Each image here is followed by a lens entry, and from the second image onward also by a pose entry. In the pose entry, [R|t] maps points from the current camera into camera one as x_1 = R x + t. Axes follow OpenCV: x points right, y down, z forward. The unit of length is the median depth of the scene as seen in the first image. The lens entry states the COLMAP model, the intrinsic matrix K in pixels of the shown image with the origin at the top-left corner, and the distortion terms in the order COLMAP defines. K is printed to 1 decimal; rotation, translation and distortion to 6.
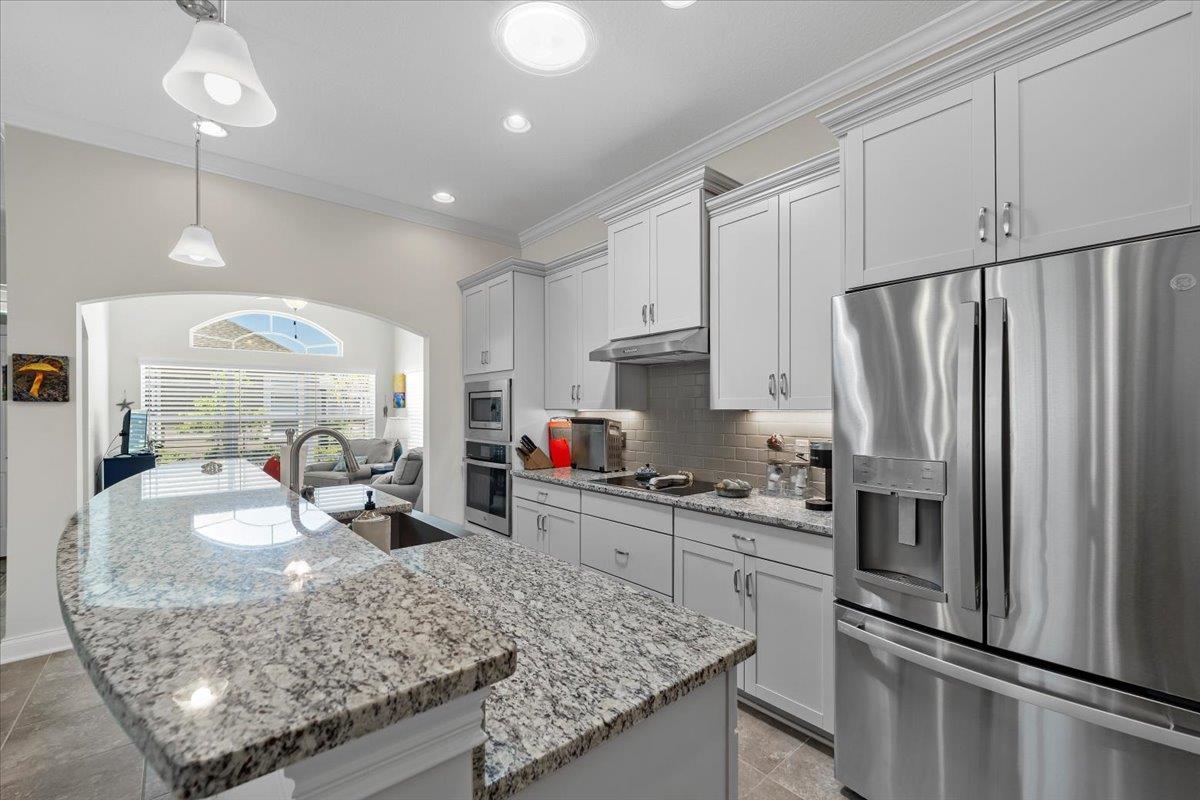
lens RADIAL K [[493.7, 0, 600.0], [0, 493.7, 408.2], [0, 0, 1]] dist [-0.023492, 0.000374]
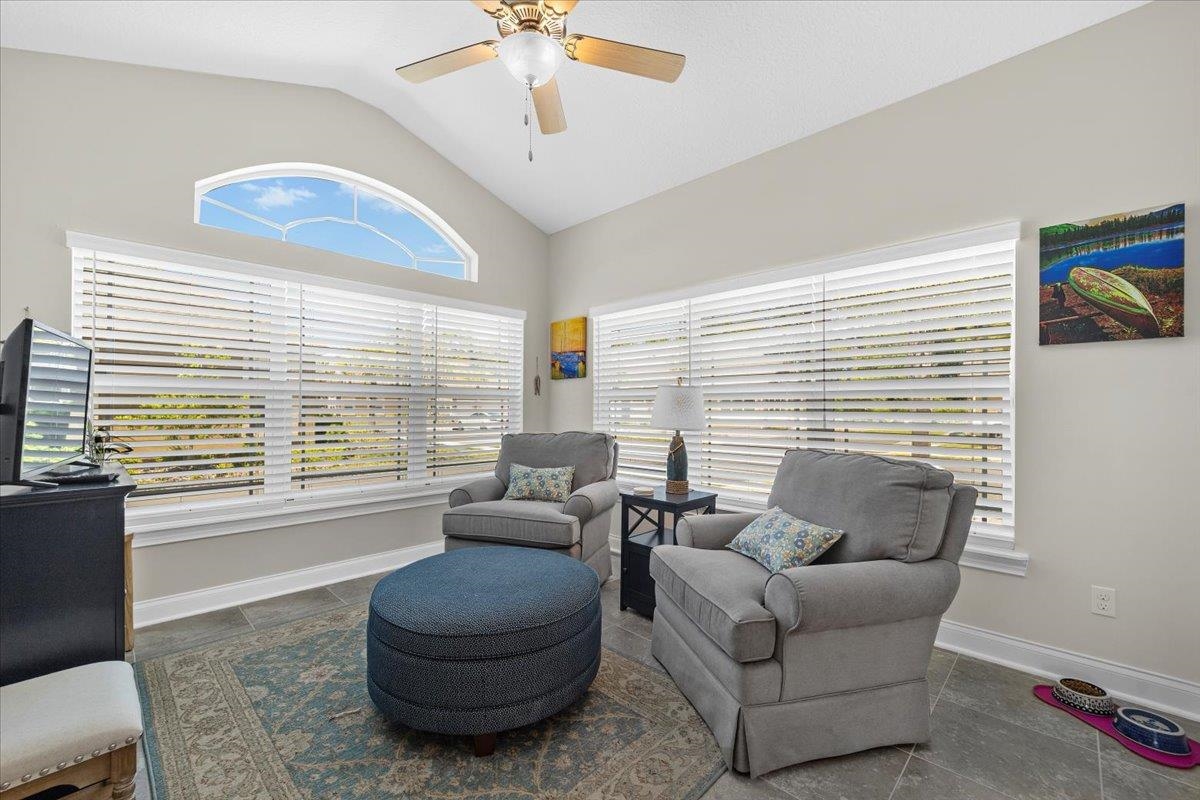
lens RADIAL K [[493.7, 0, 600.0], [0, 493.7, 408.2], [0, 0, 1]] dist [-0.023492, 0.000374]
pose [[0.997226, 0.002551, 0.074395, -0.688407], [-0.002603, 0.999996, 0.000604, 0.054865], [-0.074393, -0.000796, 0.997229, 0.724591]]
